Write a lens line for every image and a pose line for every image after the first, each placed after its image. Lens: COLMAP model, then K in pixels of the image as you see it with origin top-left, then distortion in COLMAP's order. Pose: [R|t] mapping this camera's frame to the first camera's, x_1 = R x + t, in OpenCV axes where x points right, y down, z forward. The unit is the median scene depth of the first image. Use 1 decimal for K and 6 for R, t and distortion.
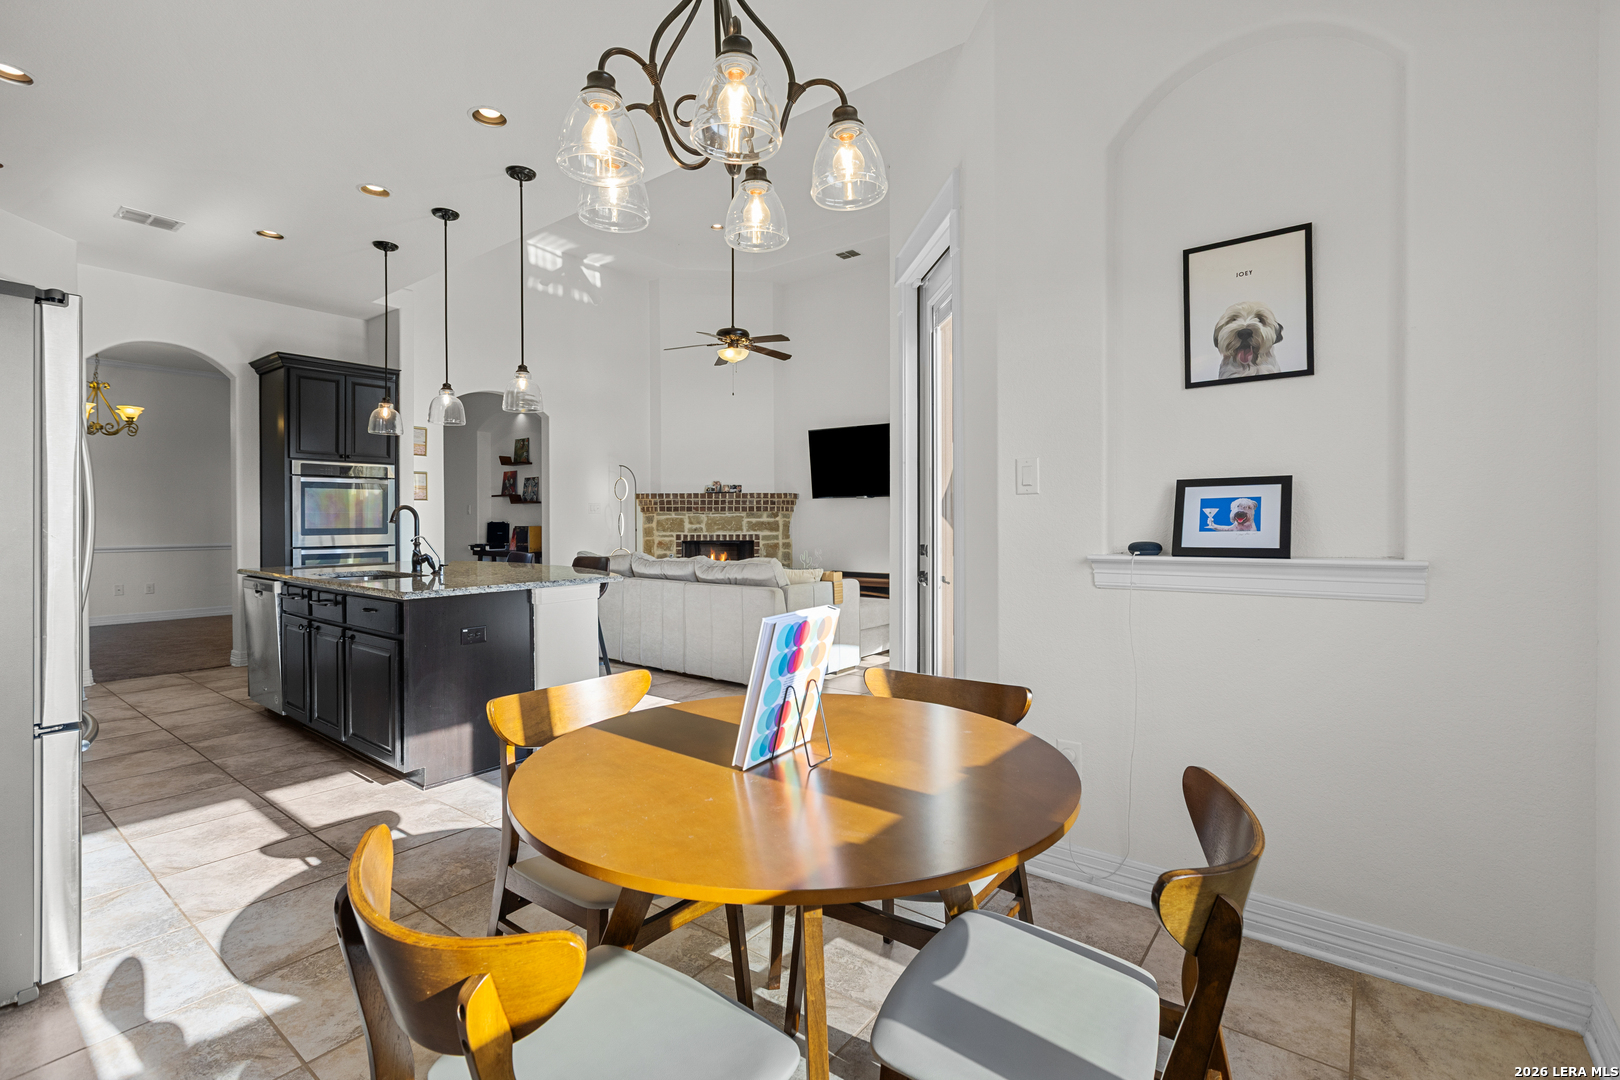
lens RADIAL K [[726.7, 0, 786.5], [0, 726.7, 517.6], [0, 0, 1]] dist [0.006007, -0.002558]
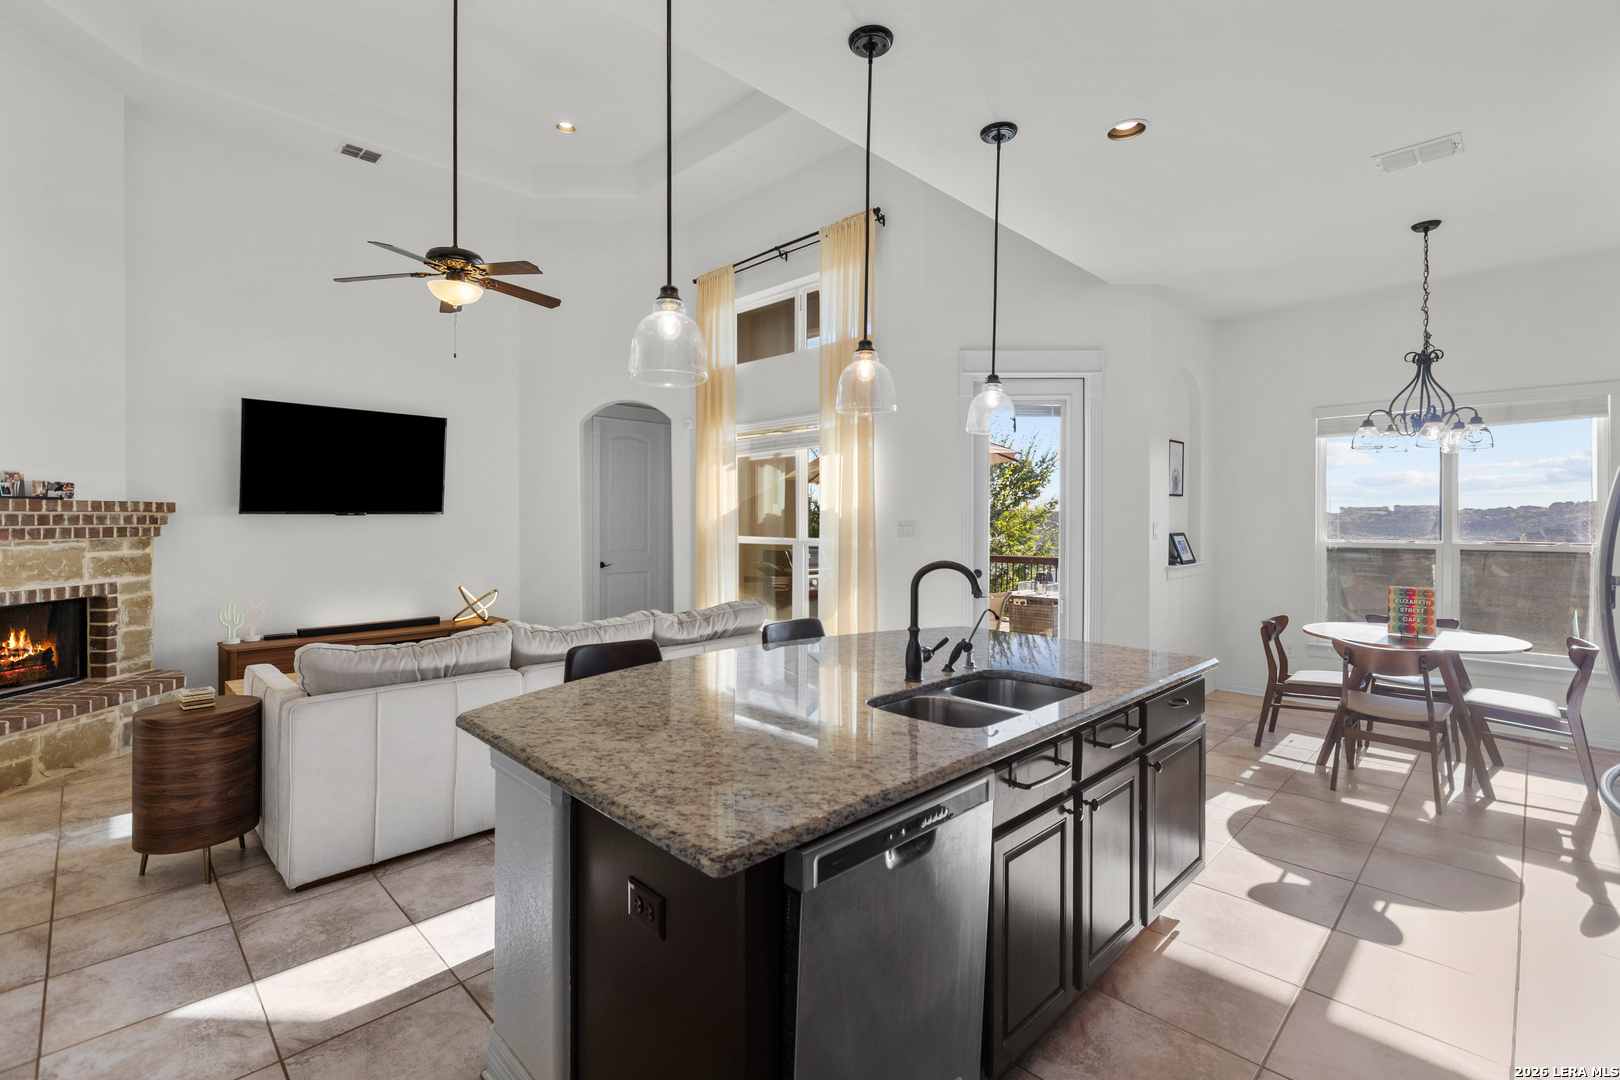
lens RADIAL K [[726.7, 0, 803.9], [0, 726.7, 519.2], [0, 0, 1]] dist [0.006007, -0.002558]
pose [[0.114152, 0.003001, 0.993459, -0.492729], [-0.003309, 0.999991, -0.002641, -0.021419], [-0.993458, -0.002986, 0.114161, 0.470497]]
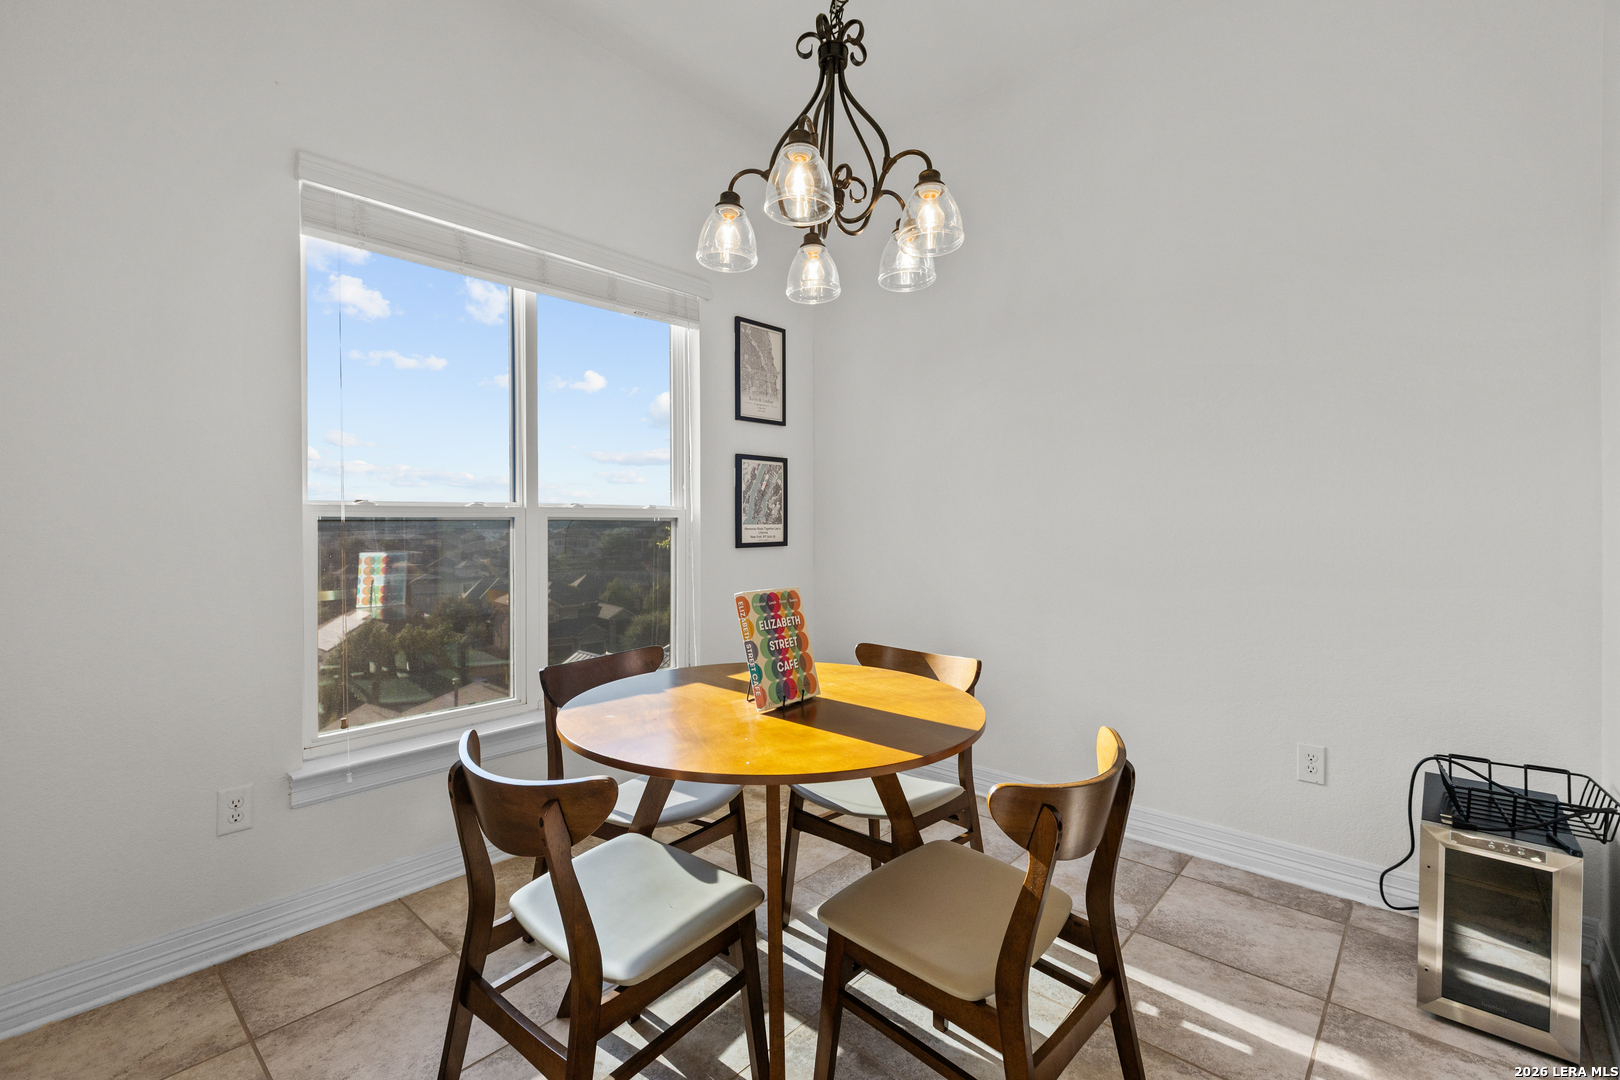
lens RADIAL K [[726.7, 0, 799.3], [0, 726.7, 530.4], [0, 0, 1]] dist [0.006007, -0.002558]
pose [[-0.998530, 0.004015, 0.054061, -0.013376], [0.004621, 0.999928, 0.011088, 0.000711], [-0.054012, 0.011322, -0.998476, 0.338845]]
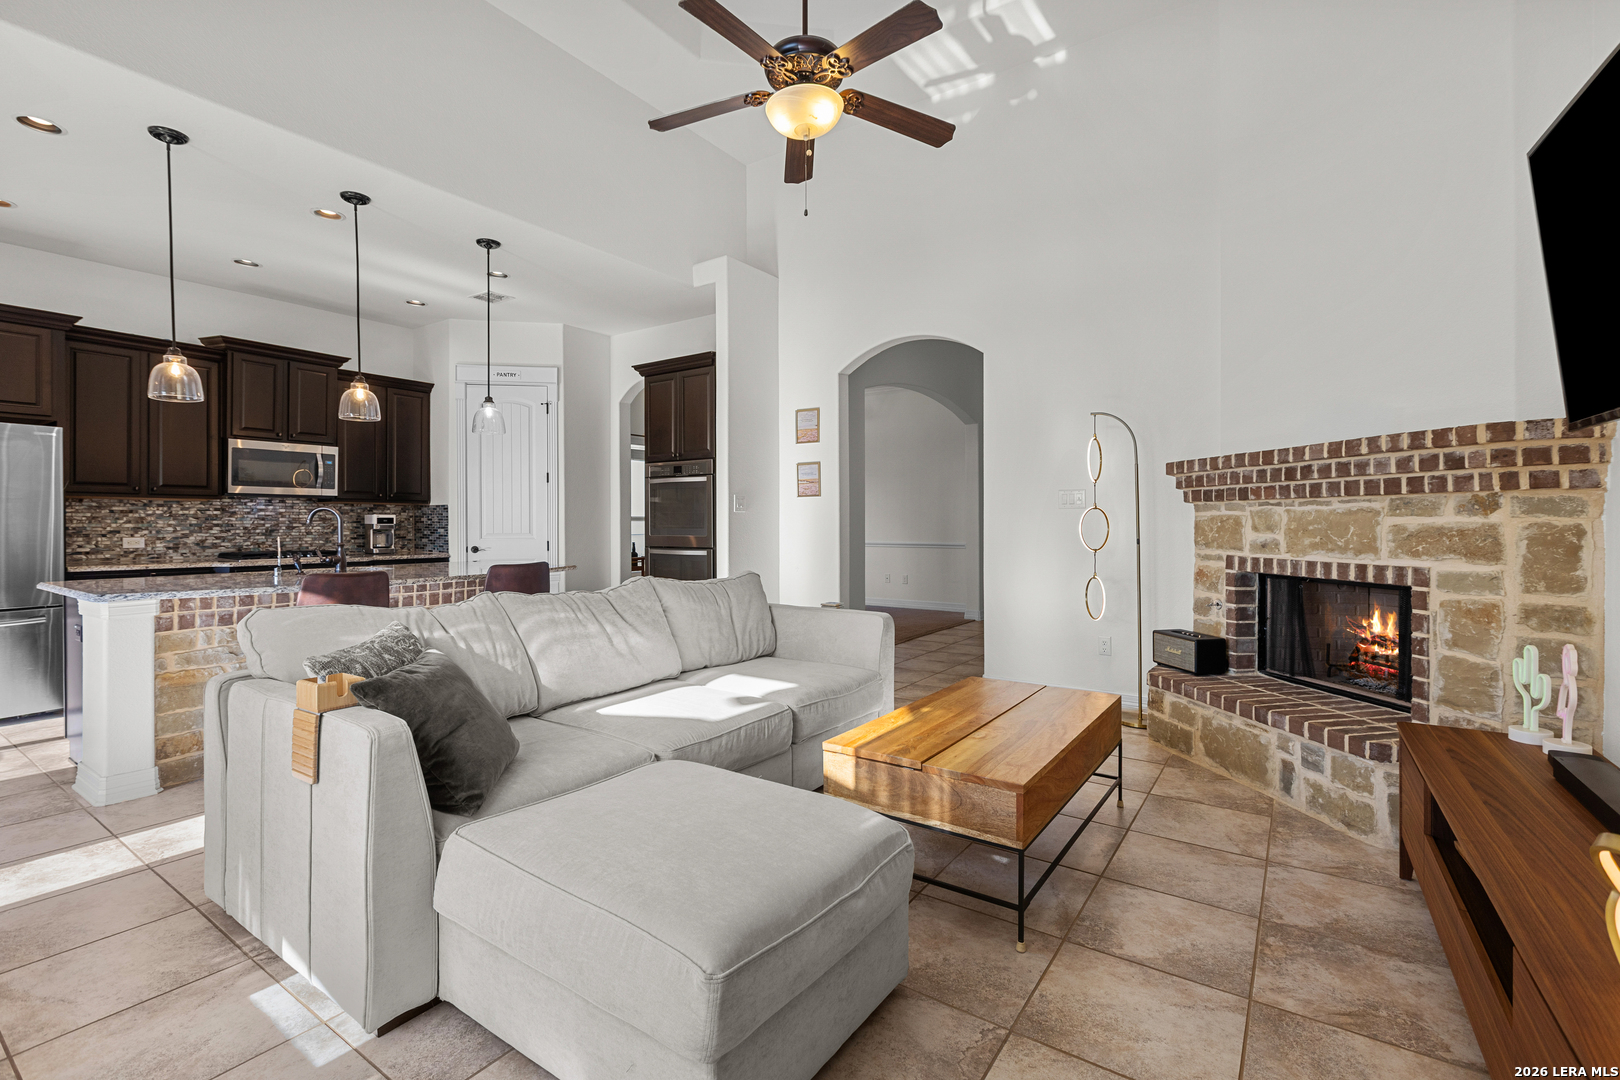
lens RADIAL K [[726.7, 0, 809.4], [0, 726.7, 522.5], [0, 0, 1]] dist [0.006007, -0.002558]
pose [[0.077057, 0.004493, -0.997017, 0.250382], [0.003442, 0.999983, 0.004772, 0.001334], [0.997021, -0.003800, 0.077041, 0.724006]]
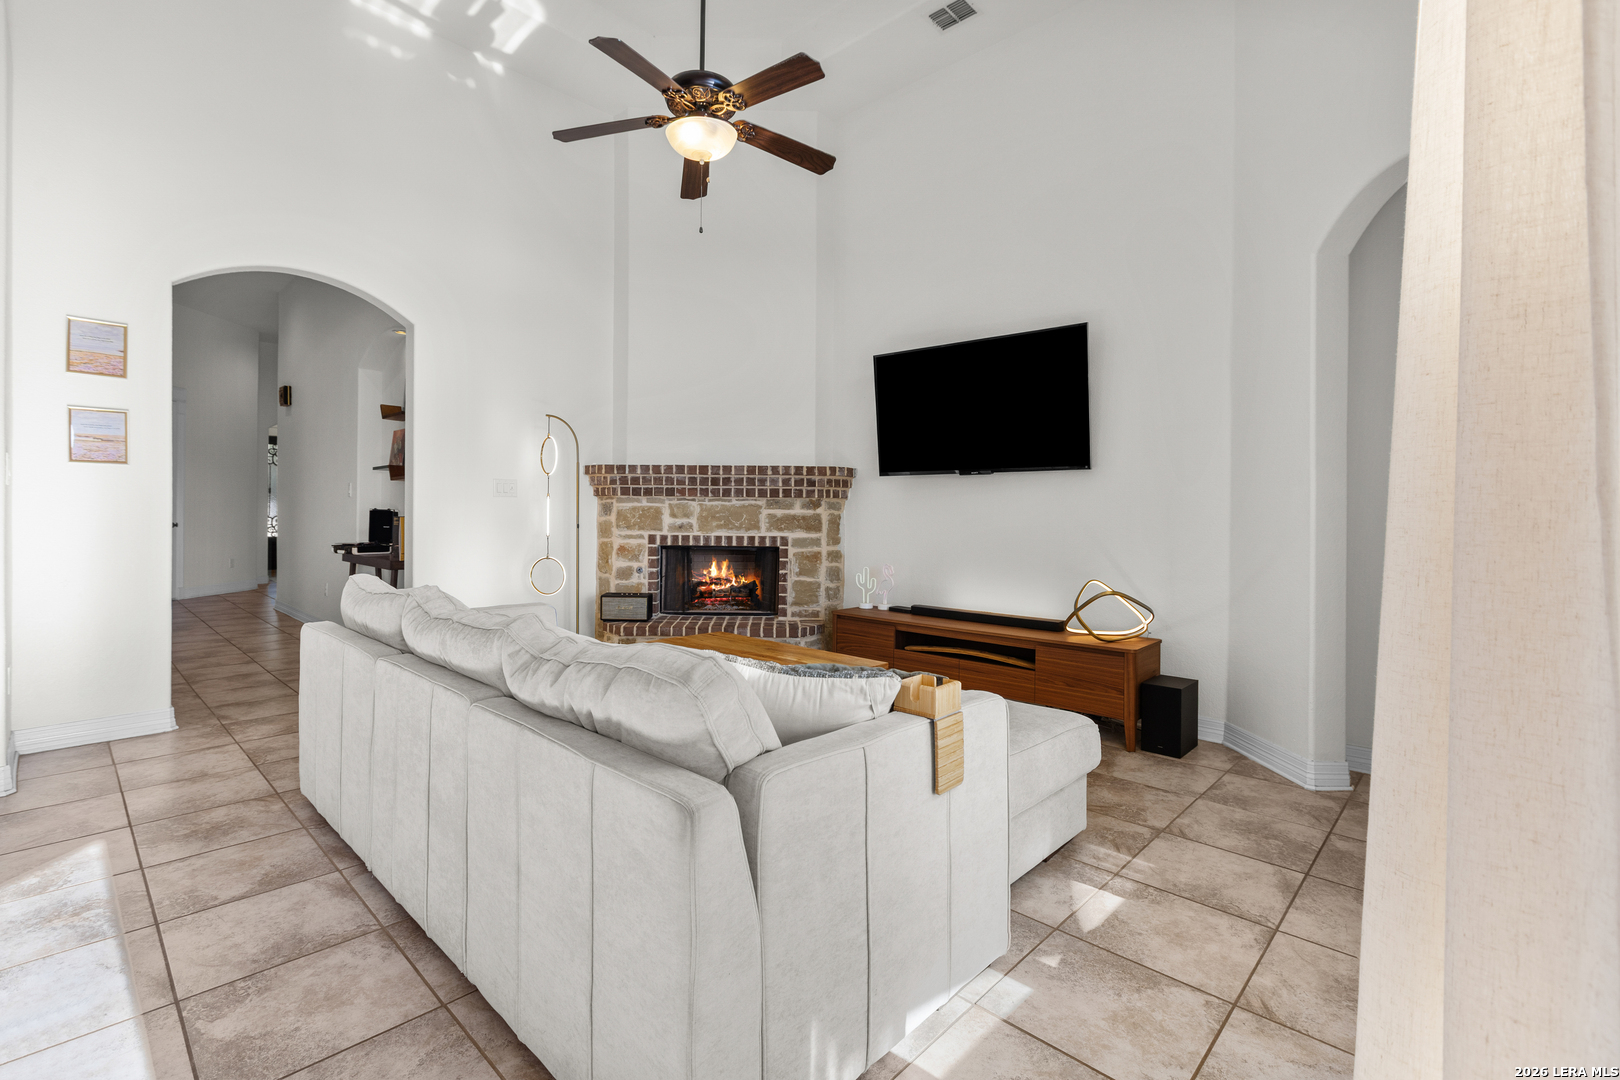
lens RADIAL K [[726.7, 0, 781.9], [0, 726.7, 520.2], [0, 0, 1]] dist [0.006007, -0.002558]
pose [[0.994456, 0.015585, -0.103995, 0.019110], [-0.014243, 0.999806, 0.013630, 0.001750], [0.104188, -0.012073, 0.994484, 0.416608]]
